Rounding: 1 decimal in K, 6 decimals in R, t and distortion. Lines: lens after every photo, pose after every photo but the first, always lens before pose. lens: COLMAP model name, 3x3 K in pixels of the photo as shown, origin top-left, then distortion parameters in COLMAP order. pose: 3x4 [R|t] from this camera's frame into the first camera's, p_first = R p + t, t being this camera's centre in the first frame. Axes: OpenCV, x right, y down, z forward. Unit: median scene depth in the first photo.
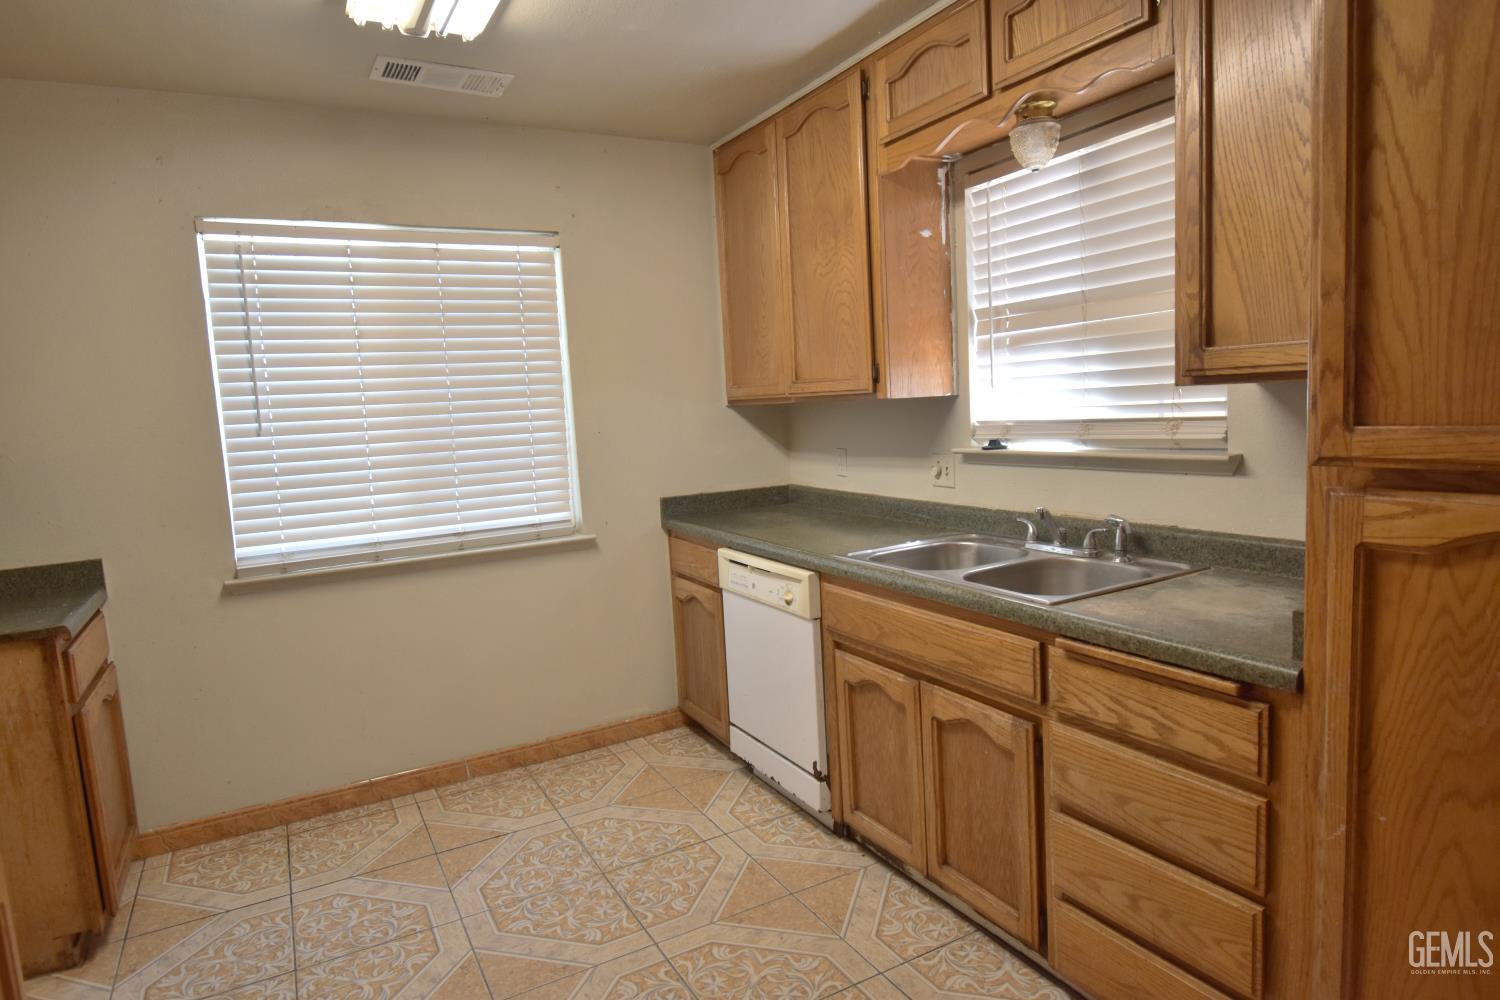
lens RADIAL K [[874.0, 0, 740.6], [0, 874.0, 496.4], [0, 0, 1]] dist [-0.006513, -0.012154]
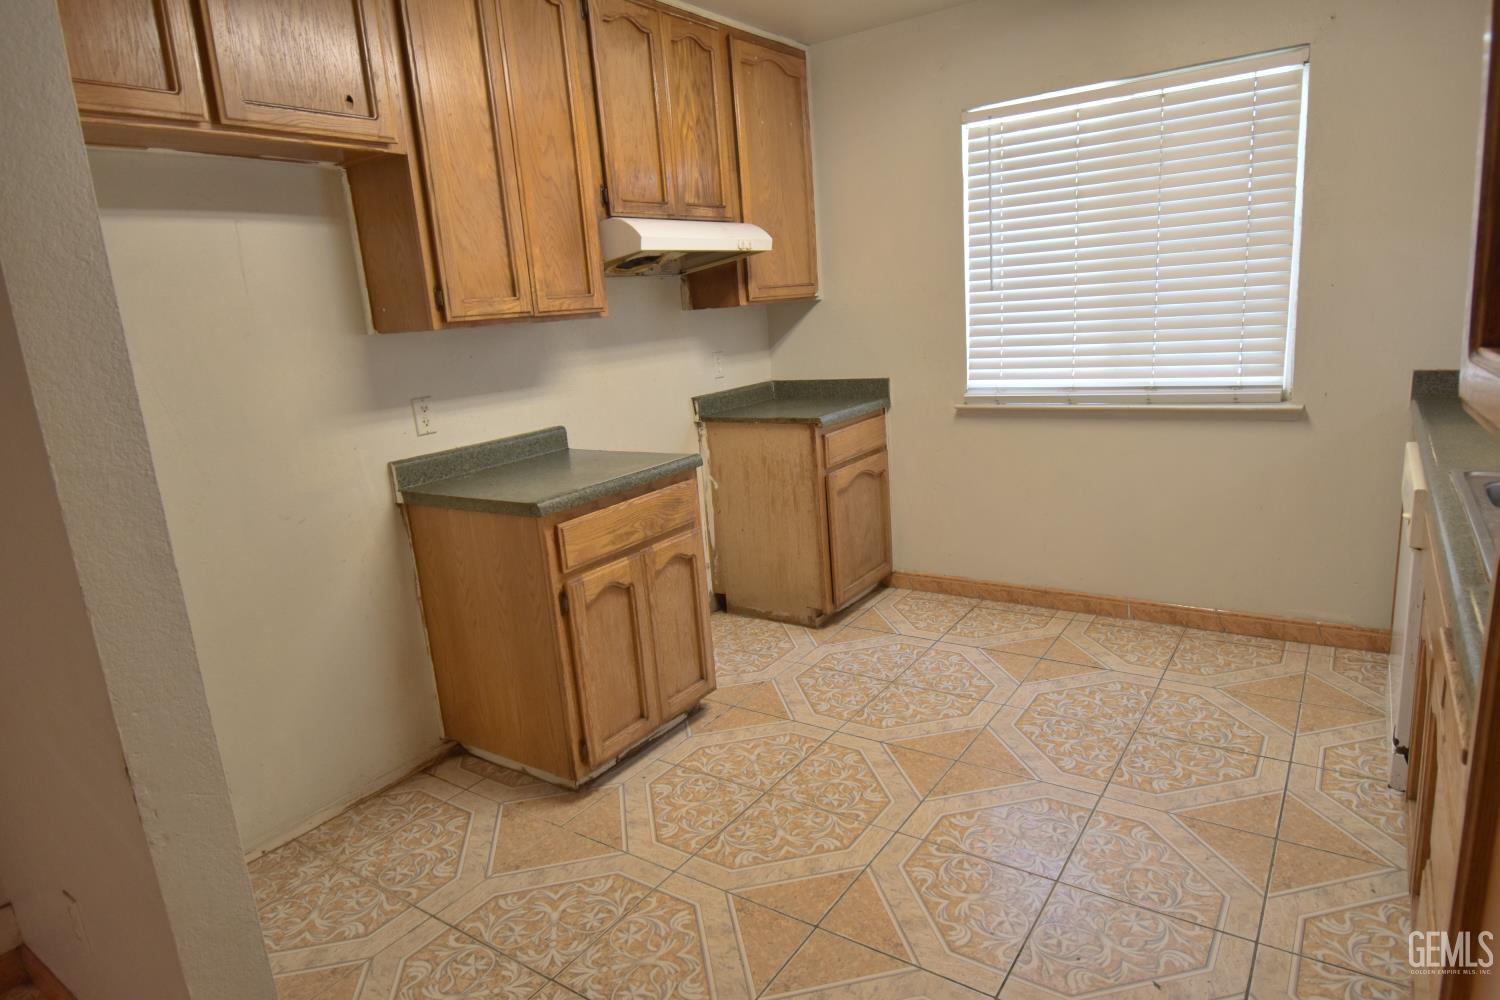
lens RADIAL K [[874.0, 0, 748.1], [0, 874.0, 499.0], [0, 0, 1]] dist [-0.006513, -0.012154]
pose [[0.438924, 0.217803, -0.871727, 0.367597], [-0.043425, 0.974185, 0.221537, -0.034182], [0.897474, -0.059383, 0.437051, 0.116917]]
